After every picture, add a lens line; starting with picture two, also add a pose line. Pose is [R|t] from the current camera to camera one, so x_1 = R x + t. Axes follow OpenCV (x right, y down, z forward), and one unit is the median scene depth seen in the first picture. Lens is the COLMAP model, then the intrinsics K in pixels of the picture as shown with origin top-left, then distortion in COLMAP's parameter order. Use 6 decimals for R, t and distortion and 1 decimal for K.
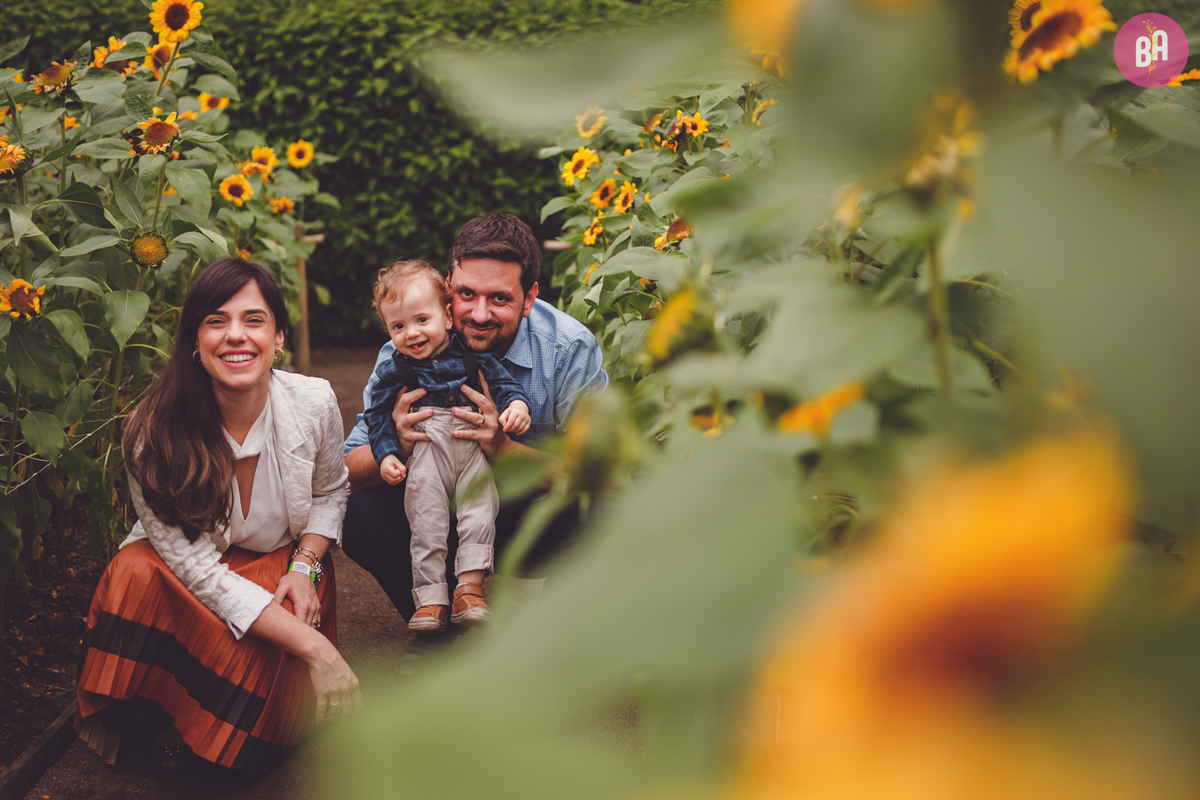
lens RADIAL K [[1314.6, 0, 600.0], [0, 1314.6, 400.0], [0, 0, 1]] dist [0.063769, 0.016363]
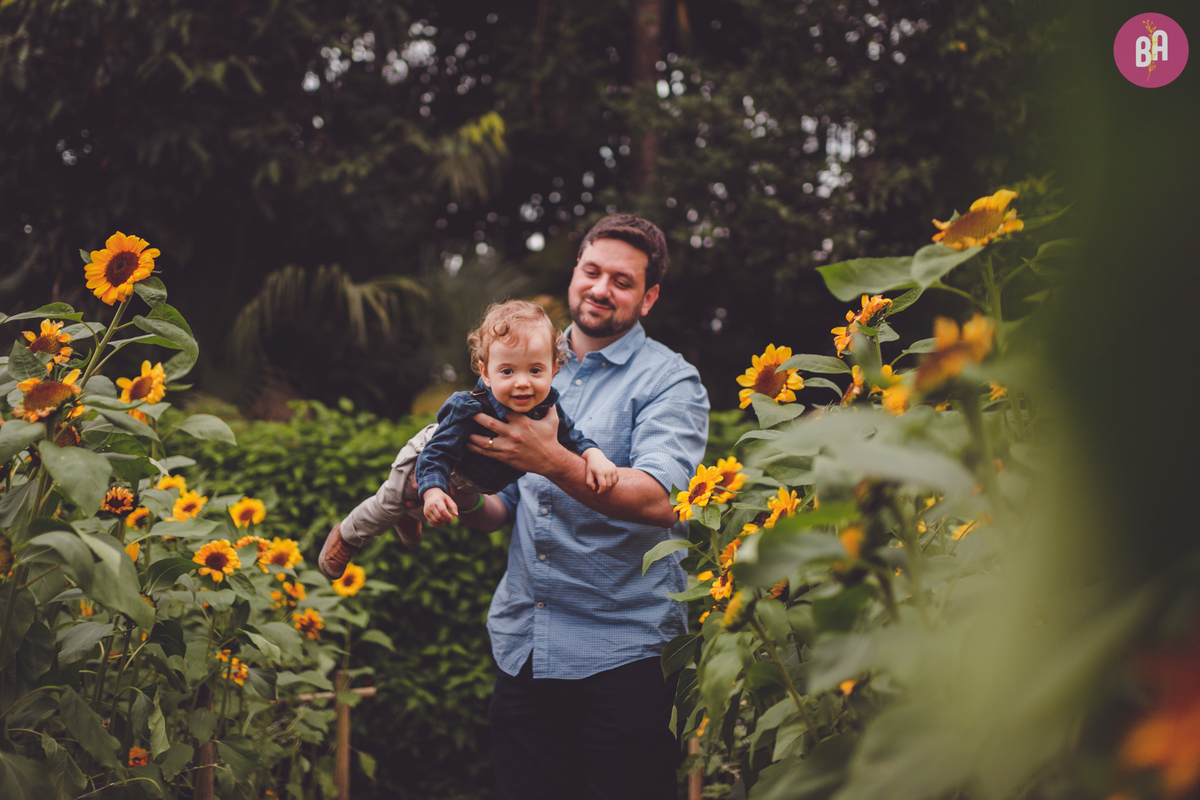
lens RADIAL K [[1241.7, 0, 600.0], [0, 1241.7, 400.0], [0, 0, 1]] dist [-0.006262, -0.002896]
pose [[0.996210, -0.039272, -0.077608, -0.009614], [0.003513, 0.909704, -0.415243, 0.028317], [0.086908, 0.413397, 0.906394, 0.260052]]
